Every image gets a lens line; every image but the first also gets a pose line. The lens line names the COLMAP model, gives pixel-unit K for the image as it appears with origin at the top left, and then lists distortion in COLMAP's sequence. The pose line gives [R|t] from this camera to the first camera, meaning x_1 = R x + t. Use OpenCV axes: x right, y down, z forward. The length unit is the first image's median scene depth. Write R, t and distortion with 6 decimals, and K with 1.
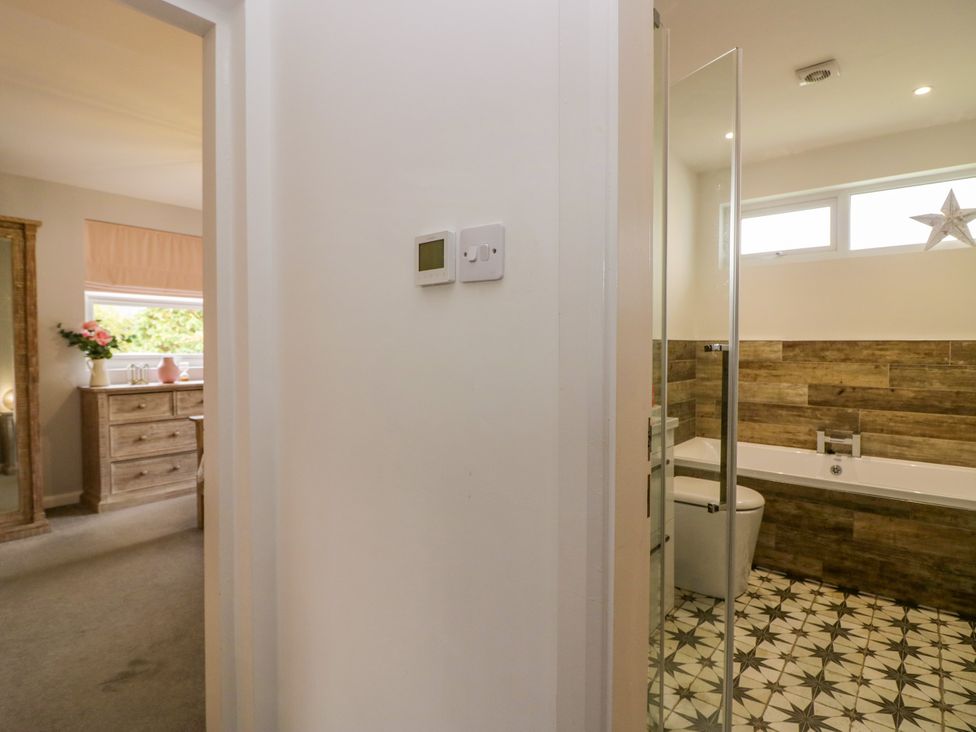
lens RADIAL K [[518.0, 0, 489.3], [0, 518.0, 360.1], [0, 0, 1]] dist [-0.002314, -0.014776]
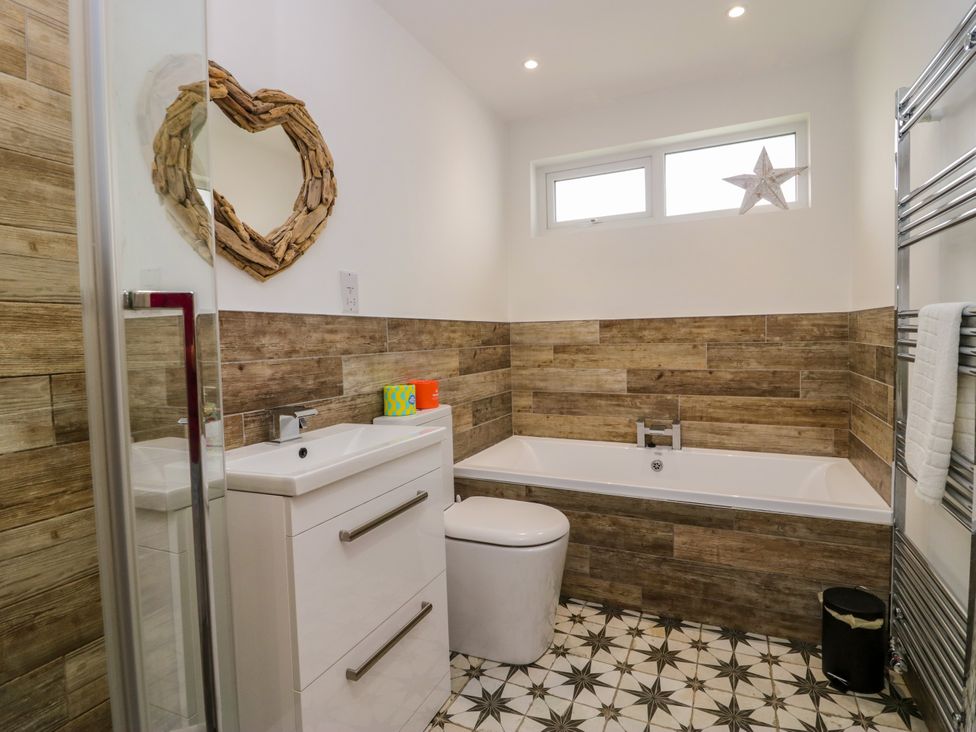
lens RADIAL K [[518.0, 0, 489.3], [0, 518.0, 360.1], [0, 0, 1]] dist [-0.002314, -0.014776]
pose [[0.964990, -0.035720, 0.259844, 0.194741], [0.031444, 0.999293, 0.020594, 0.007423], [-0.260396, -0.011703, 0.965431, 0.251349]]
